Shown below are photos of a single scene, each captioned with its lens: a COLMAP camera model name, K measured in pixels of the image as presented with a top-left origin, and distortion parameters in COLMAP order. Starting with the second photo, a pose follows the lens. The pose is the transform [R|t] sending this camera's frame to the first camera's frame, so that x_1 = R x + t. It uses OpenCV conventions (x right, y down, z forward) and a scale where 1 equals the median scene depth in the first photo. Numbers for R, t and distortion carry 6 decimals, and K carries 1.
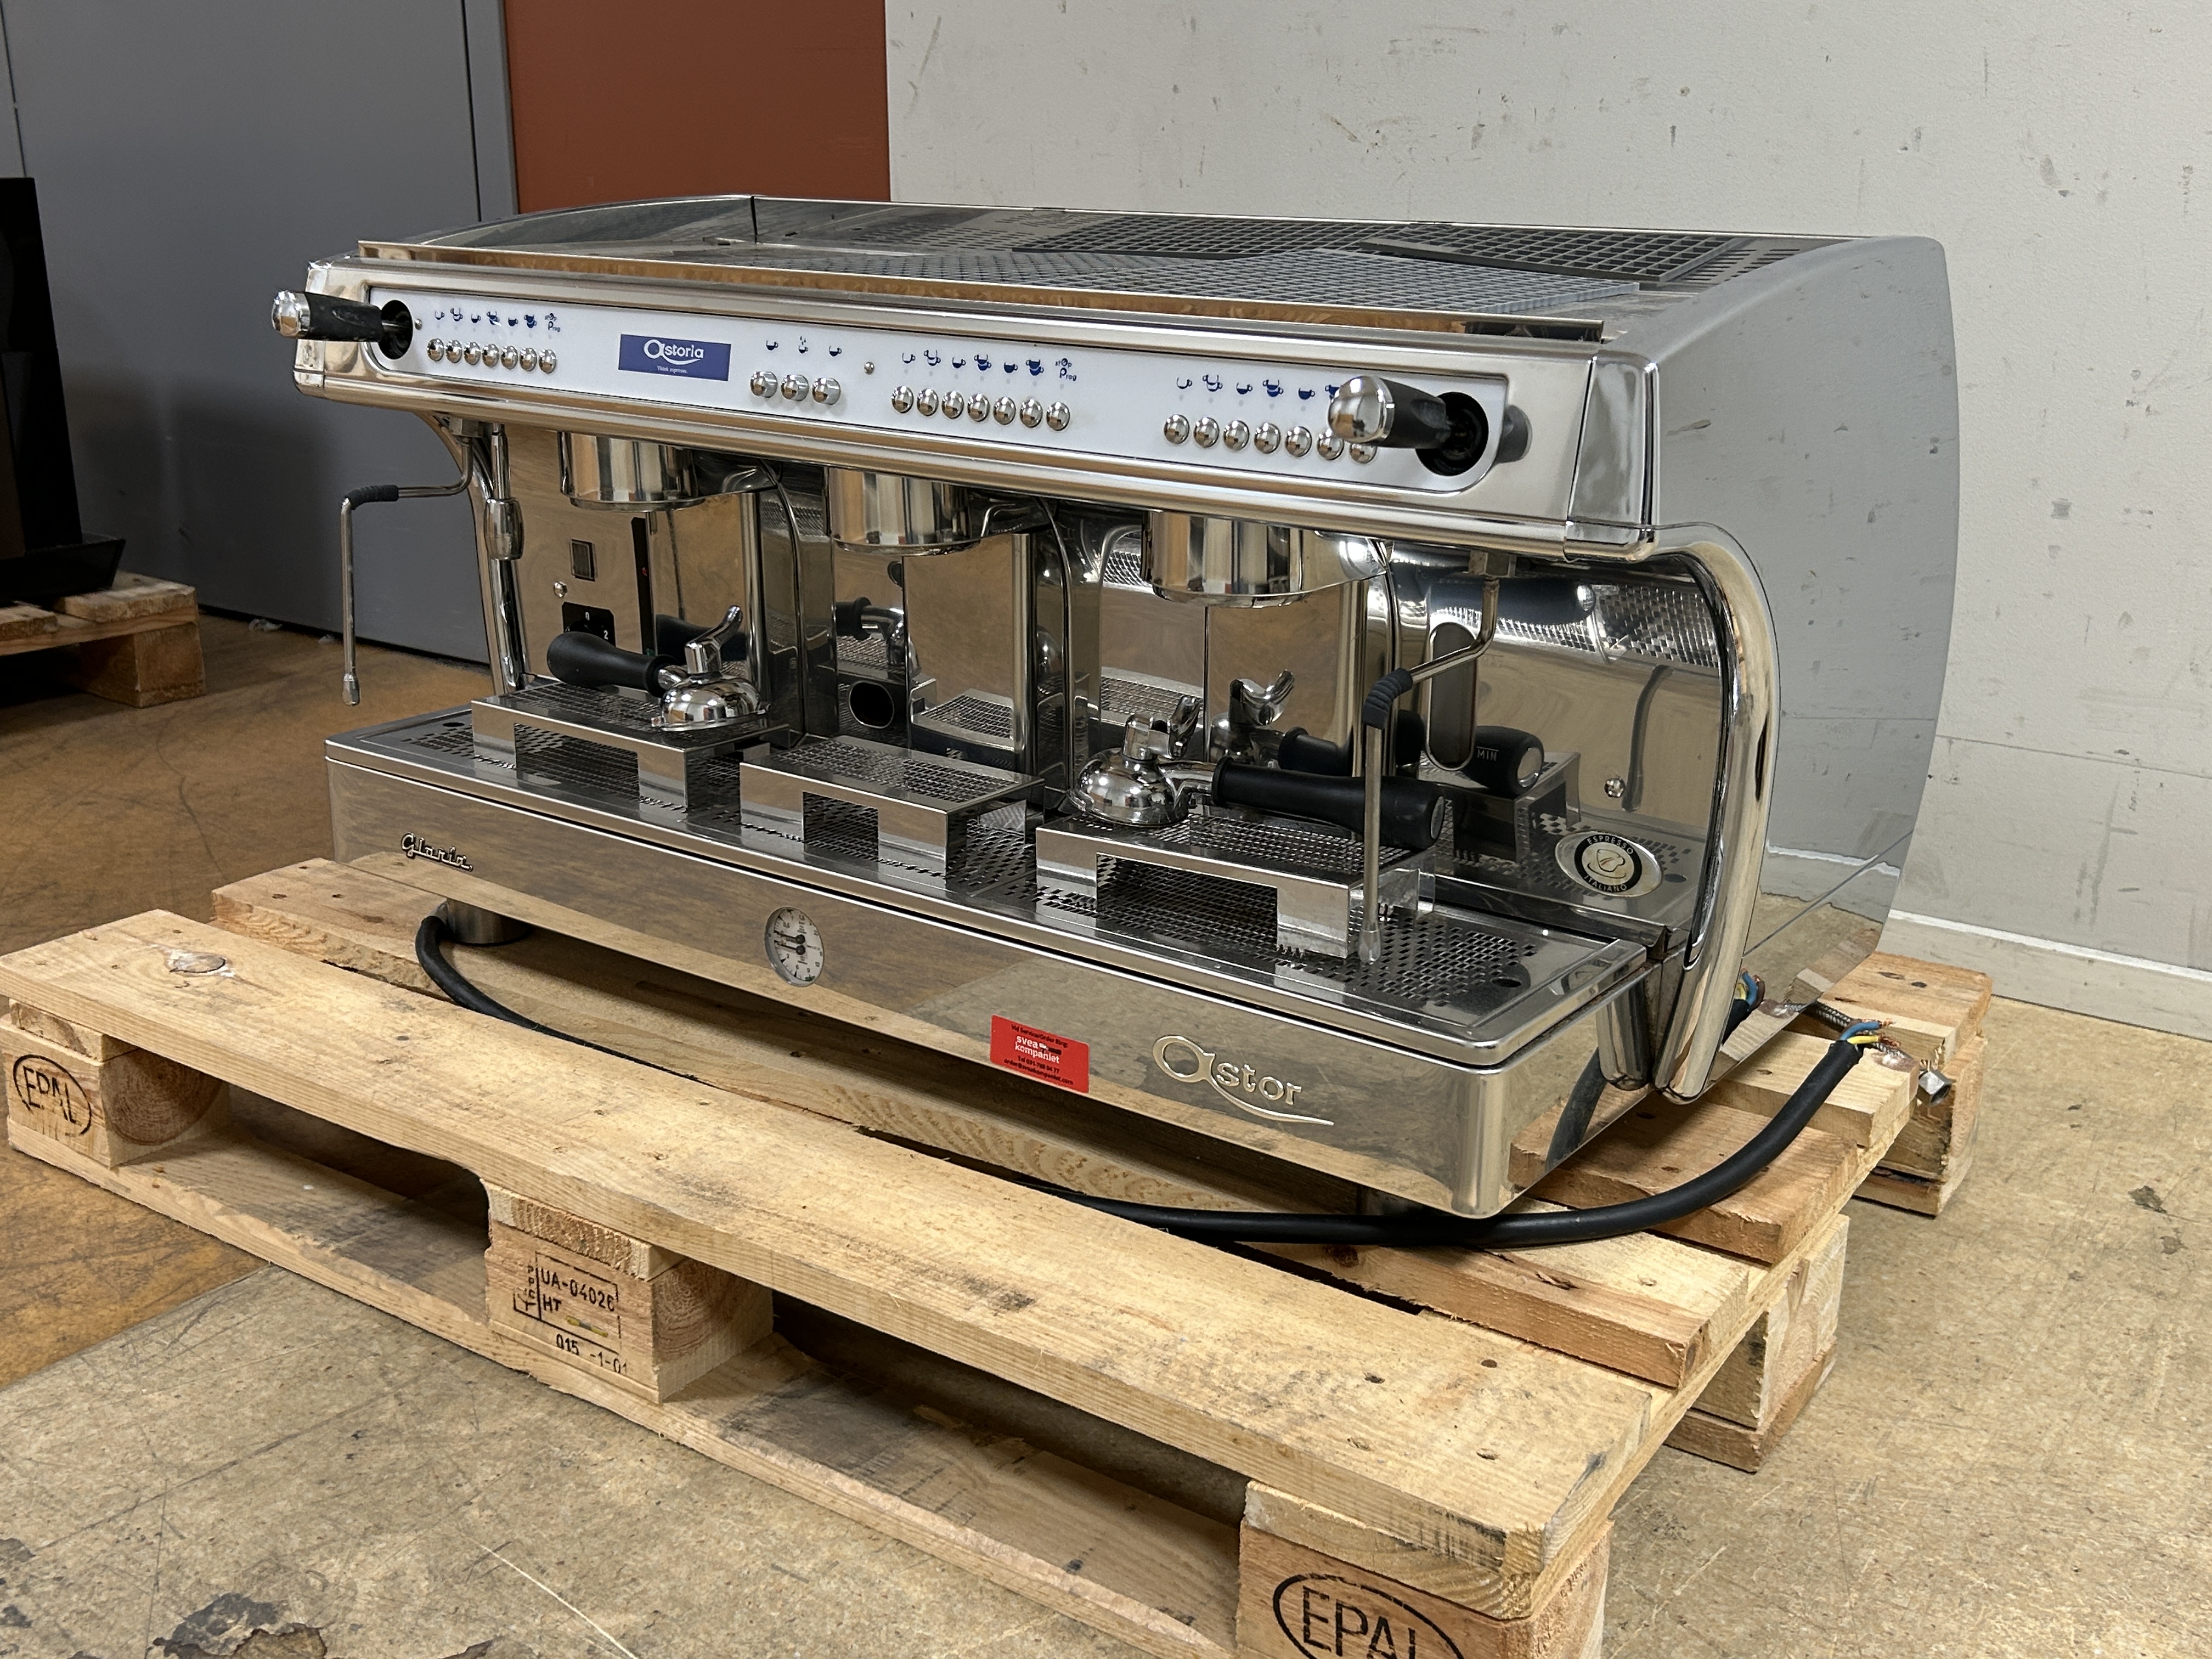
lens RADIAL K [[2252.5, 0, 1106.0], [0, 2252.5, 829.5], [0, 0, 1]] dist [0.184236, -0.645518]
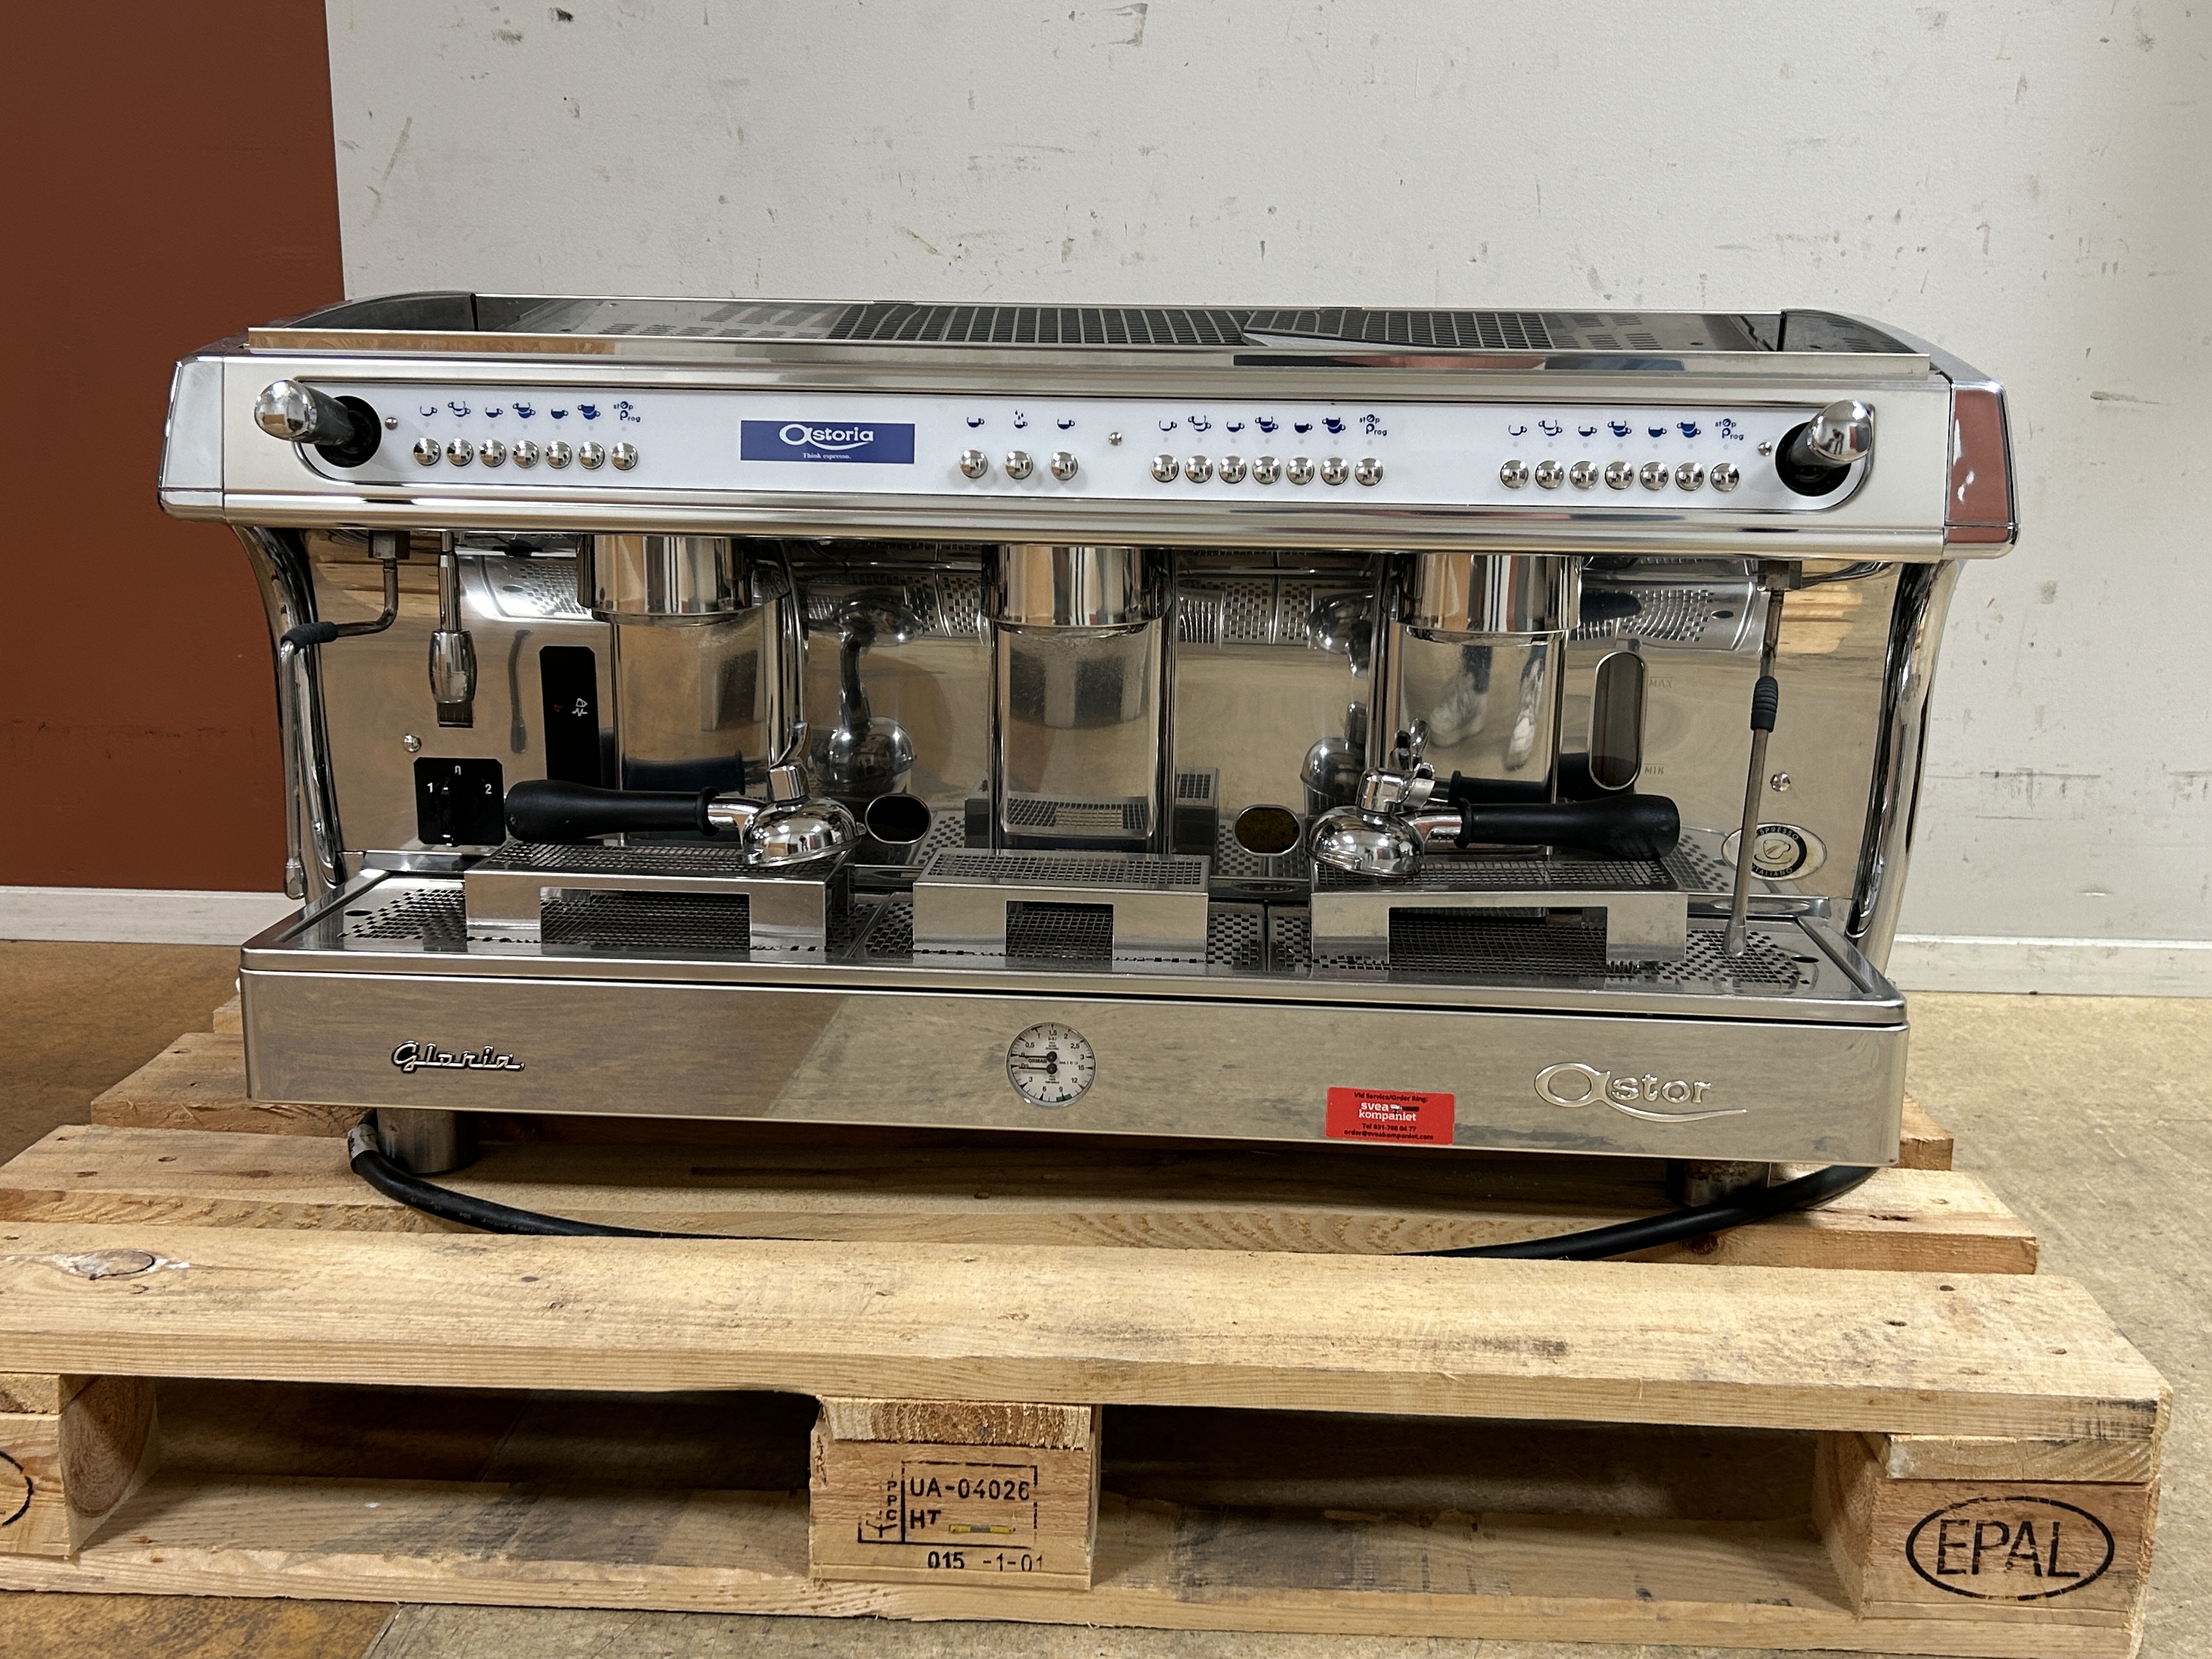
lens RADIAL K [[2239.2, 0, 1113.7], [0, 2239.2, 821.2], [0, 0, 1]] dist [0.129346, -0.339902]
pose [[0.844087, -0.115881, 0.523535, -0.588945], [0.154356, 0.987551, -0.030276, -0.015058], [-0.513510, 0.106366, 0.851466, 0.202738]]
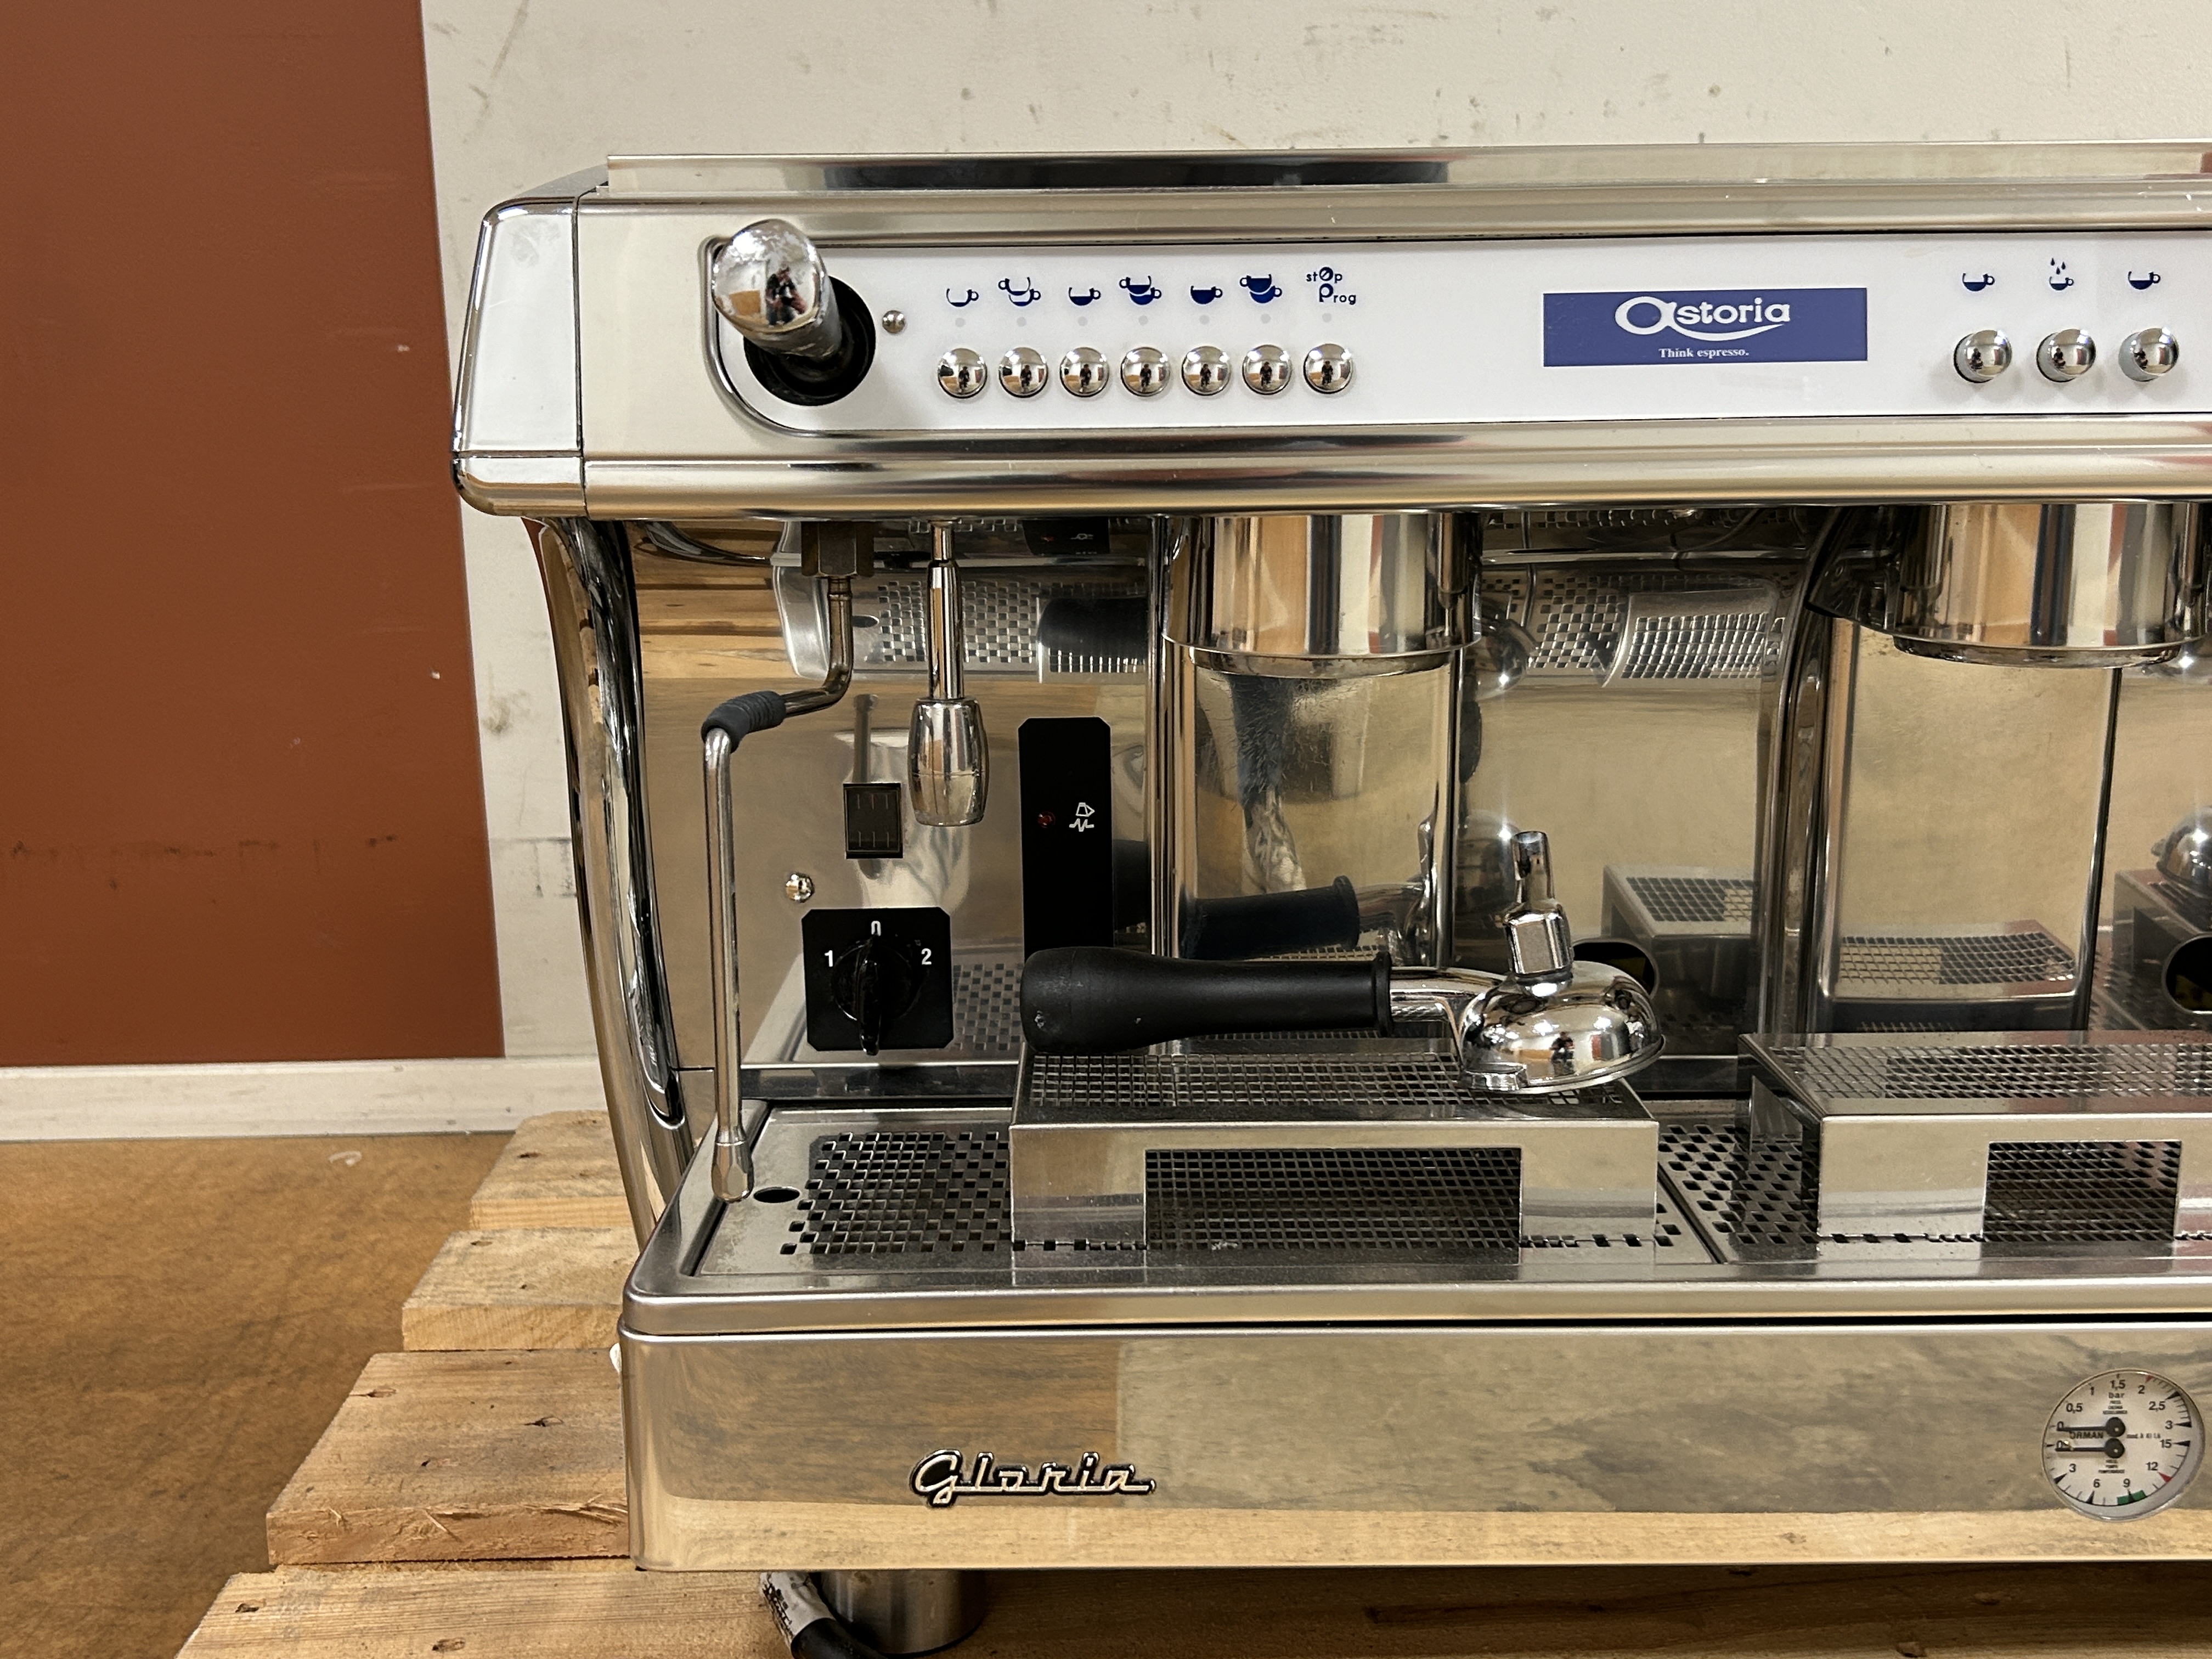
lens RADIAL K [[2251.9, 0, 1119.1], [0, 2251.9, 825.4], [0, 0, 1]] dist [0.095899, -0.220649]
pose [[0.804853, -0.140199, 0.576676, -0.599796], [0.195609, 0.980067, -0.034736, -0.111973], [-0.560311, 0.140760, 0.816234, 0.699277]]
